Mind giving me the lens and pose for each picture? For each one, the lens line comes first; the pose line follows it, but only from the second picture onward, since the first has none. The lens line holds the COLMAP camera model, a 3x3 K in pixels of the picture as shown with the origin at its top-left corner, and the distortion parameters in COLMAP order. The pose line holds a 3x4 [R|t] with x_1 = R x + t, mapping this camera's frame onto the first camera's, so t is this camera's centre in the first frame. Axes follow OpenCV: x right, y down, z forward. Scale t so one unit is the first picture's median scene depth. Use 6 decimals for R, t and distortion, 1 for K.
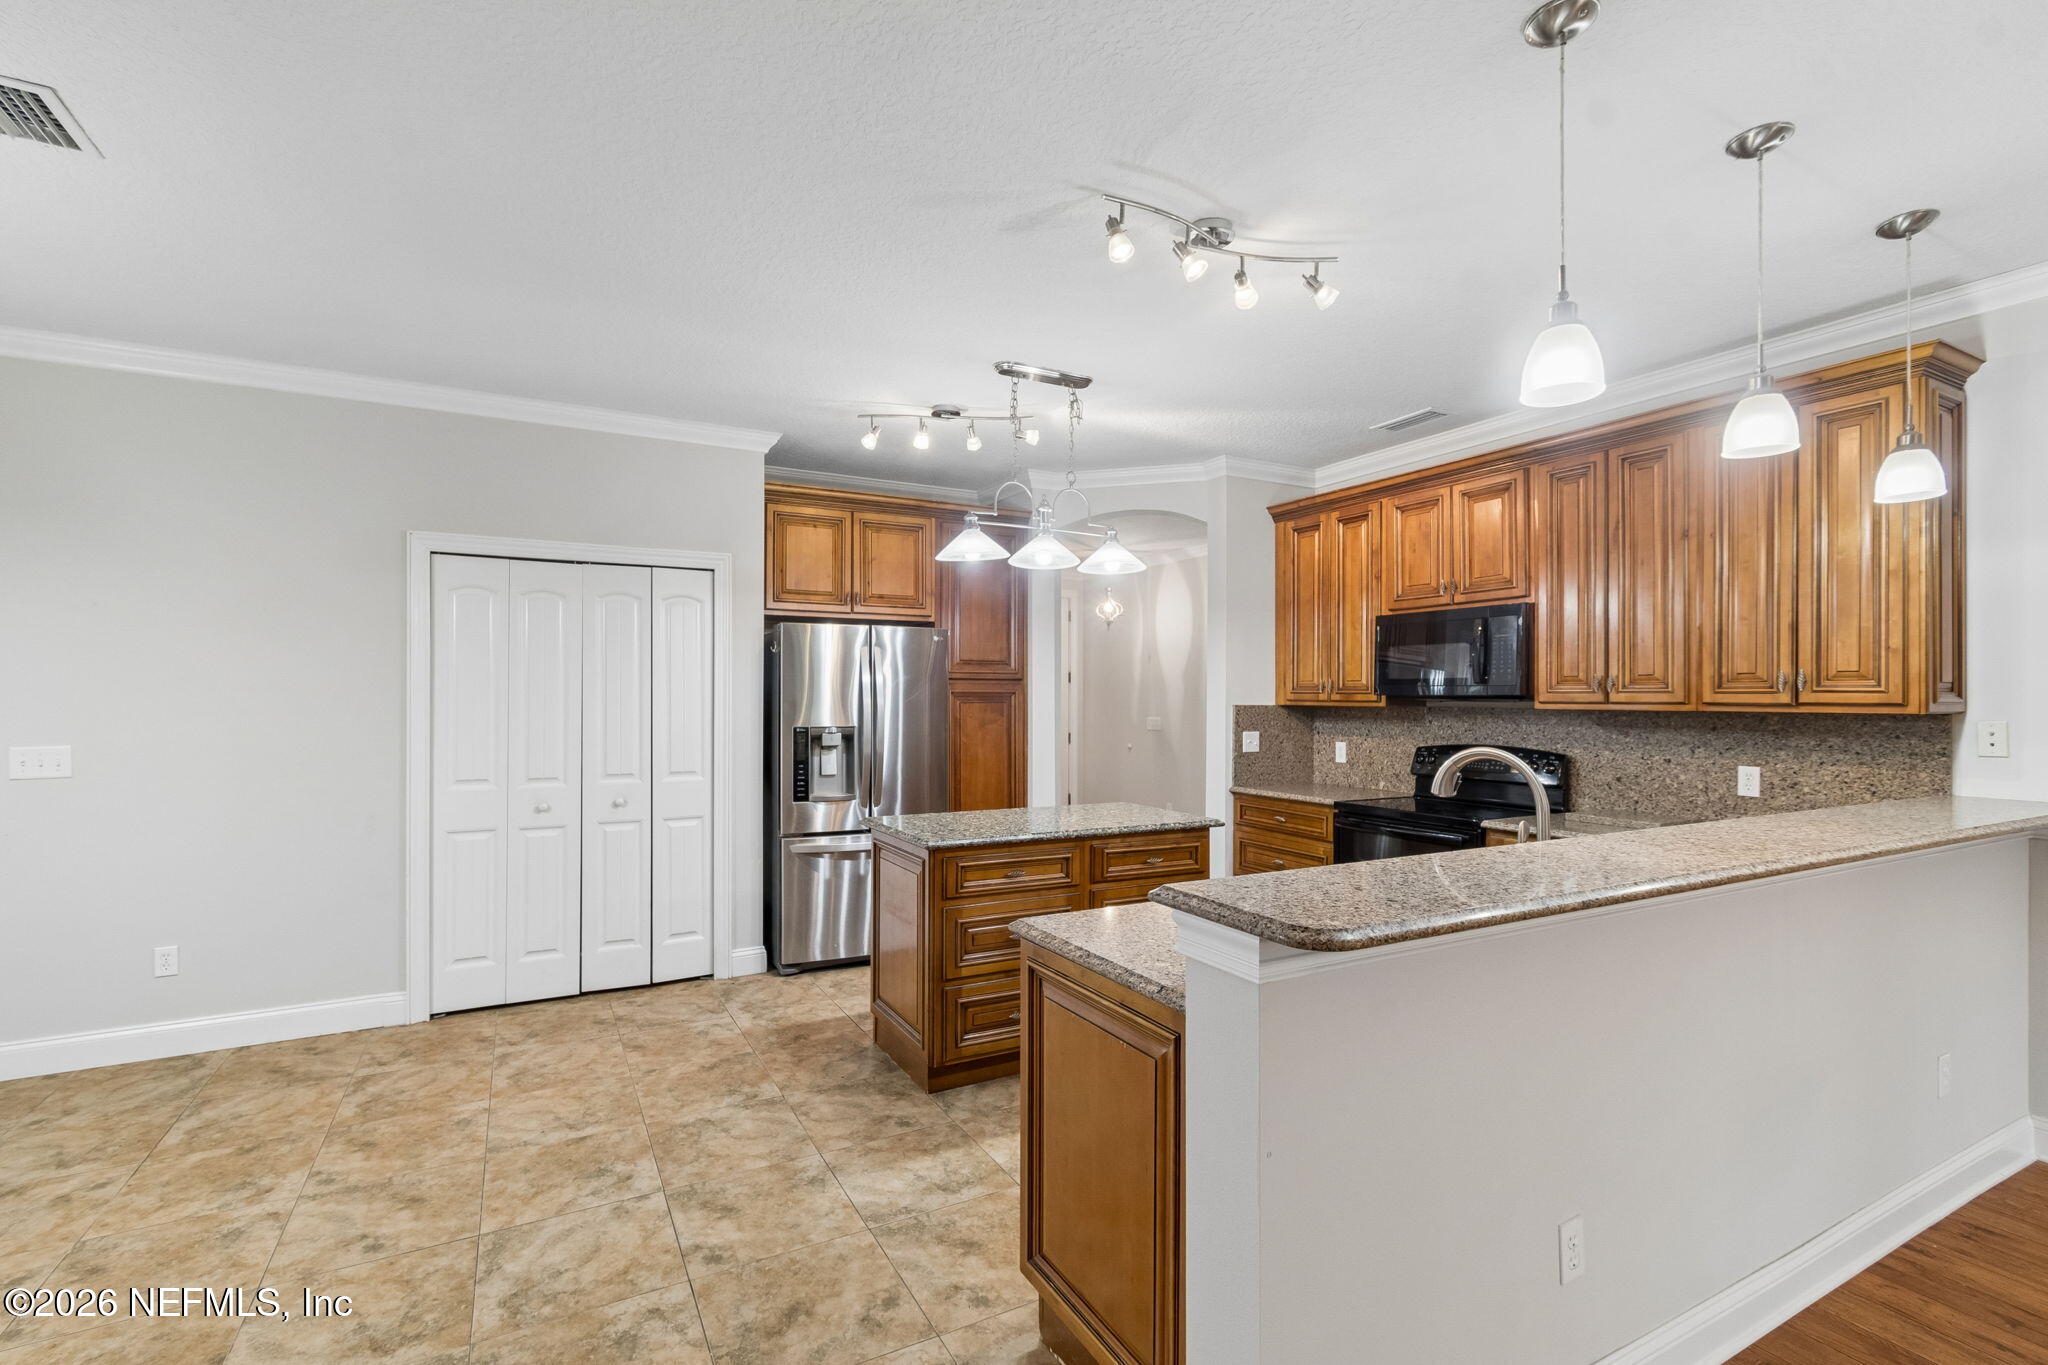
lens RADIAL K [[902.6, 0, 1013.8], [0, 902.6, 696.3], [0, 0, 1]] dist [0.006056, -0.003646]
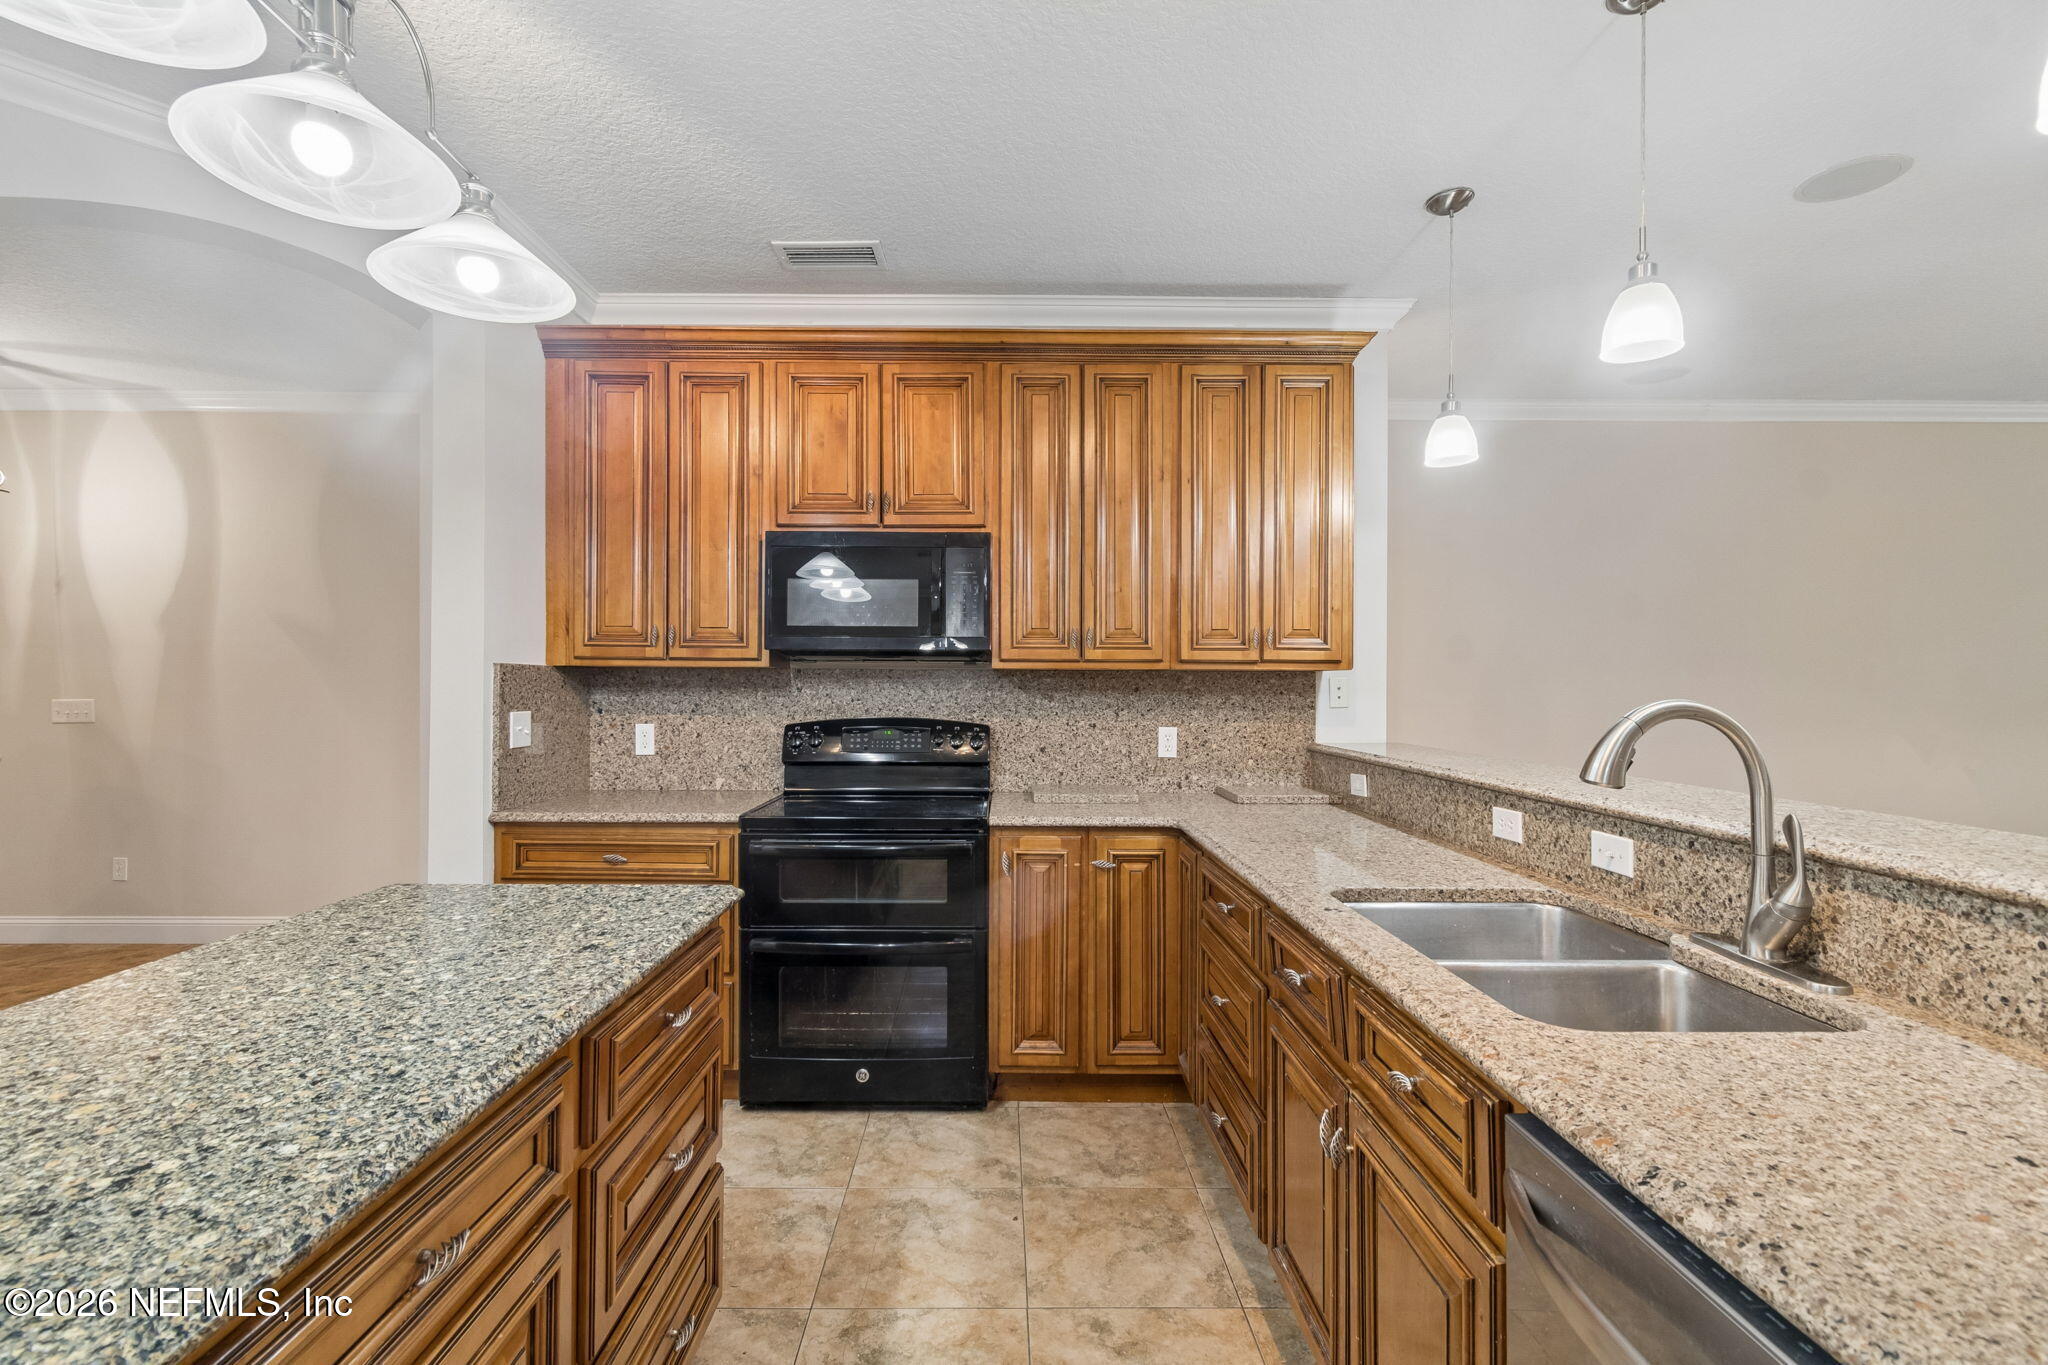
lens RADIAL K [[902.6, 0, 1000.7], [0, 902.6, 685.1], [0, 0, 1]] dist [0.006056, -0.003646]
pose [[0.474809, -0.002440, 0.880085, -0.133158], [-0.004151, 0.999979, 0.005011, 0.027030], [-0.880079, -0.006032, 0.474789, 0.672267]]
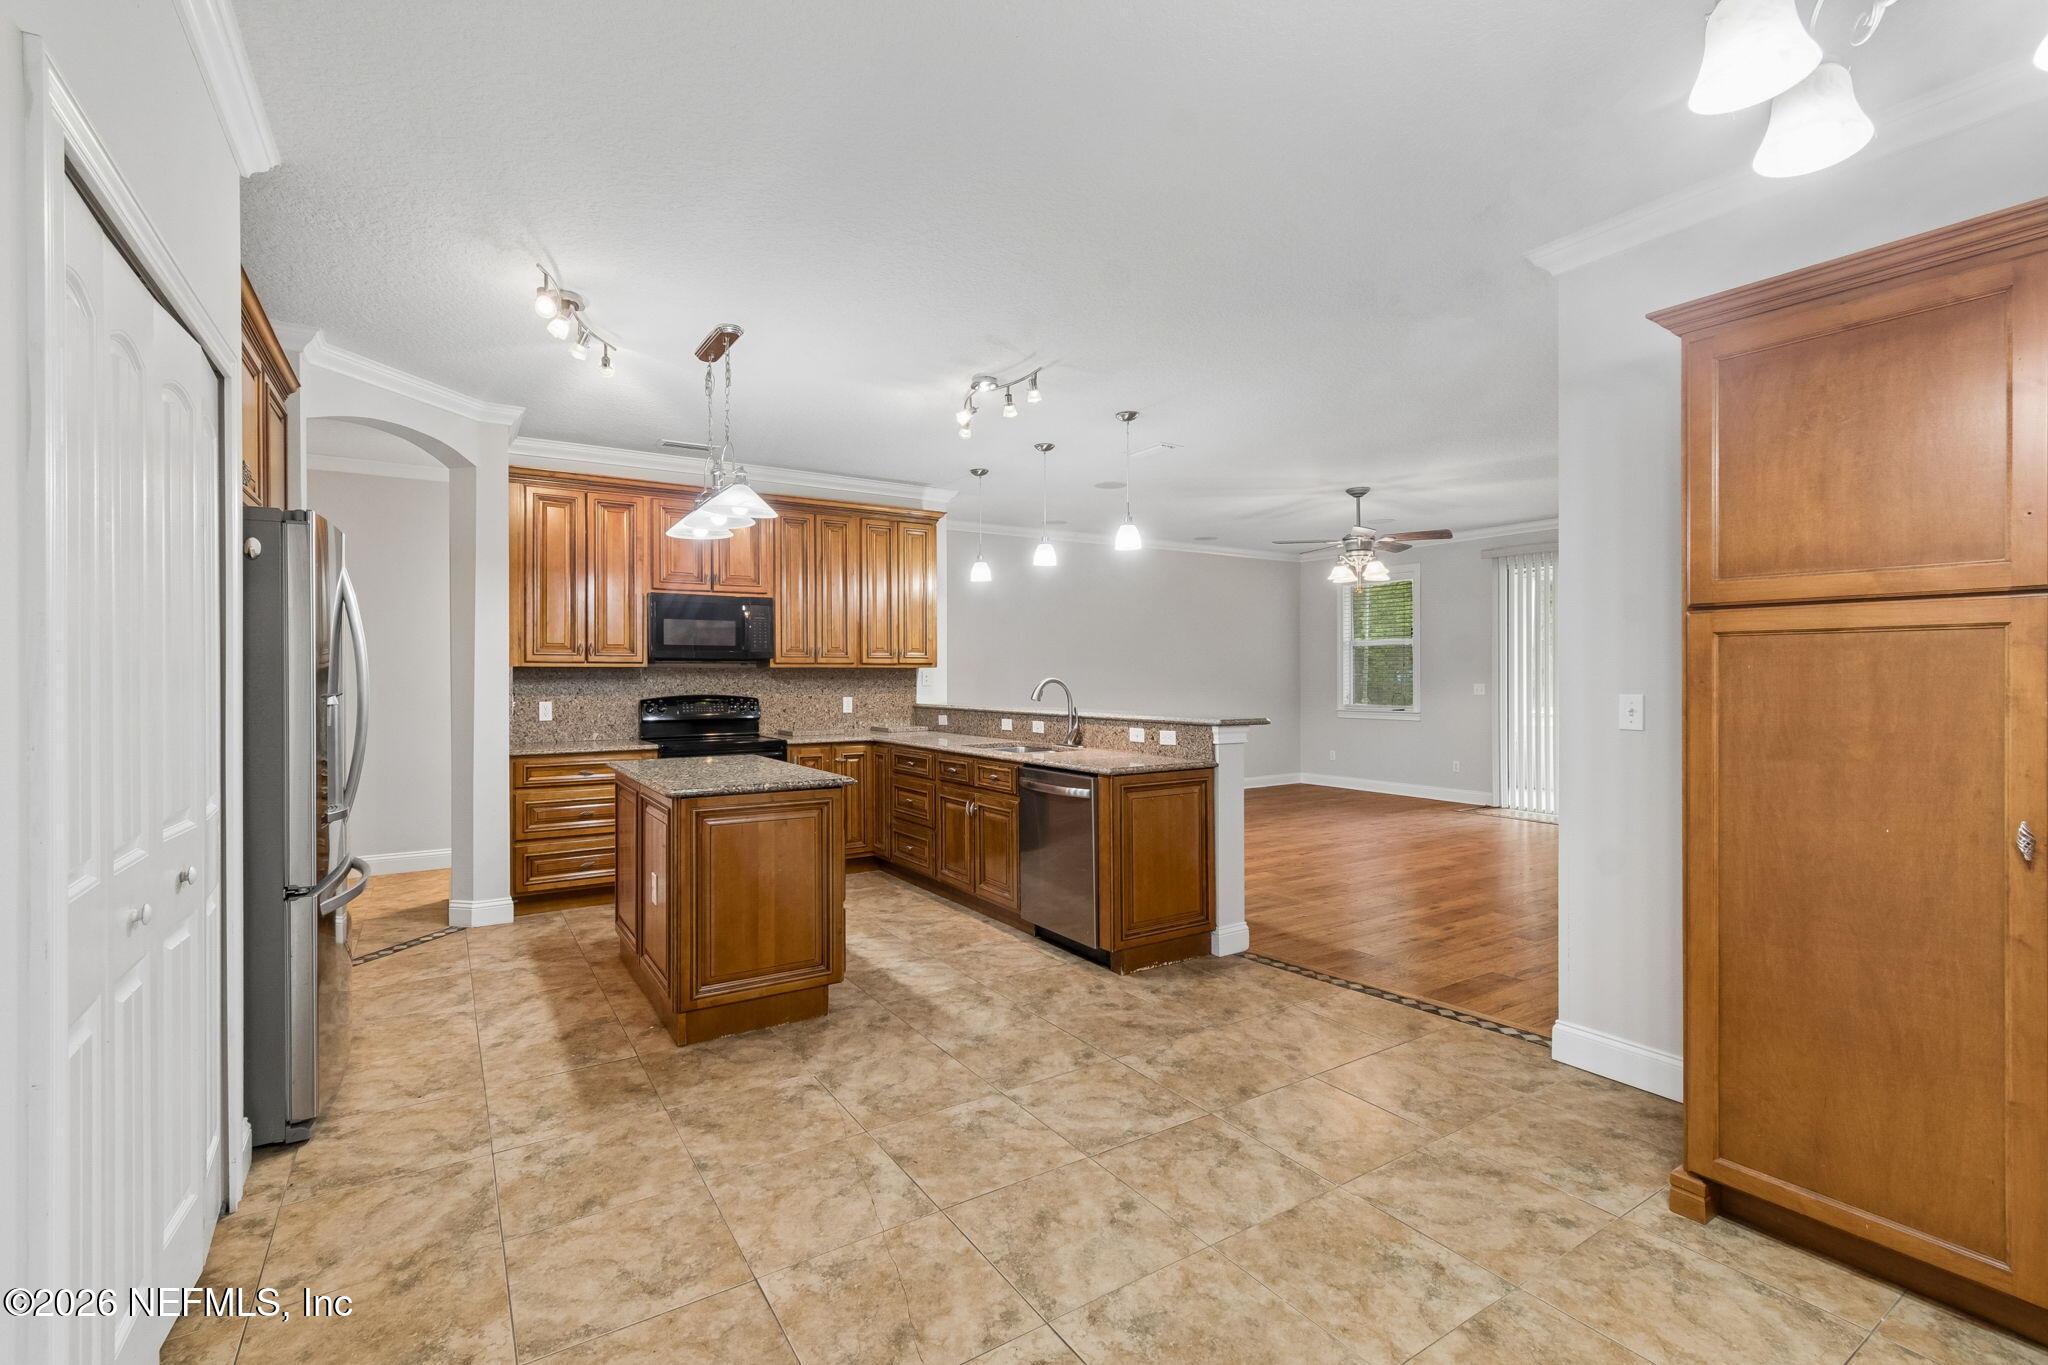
lens RADIAL K [[902.6, 0, 1006.1], [0, 902.6, 671.5], [0, 0, 1]] dist [0.006056, -0.003646]
pose [[-0.067447, 0.001275, 0.997722, -1.072538], [0.001694, 0.999998, -0.001164, 0.025762], [-0.997721, 0.001612, -0.067449, 0.770234]]
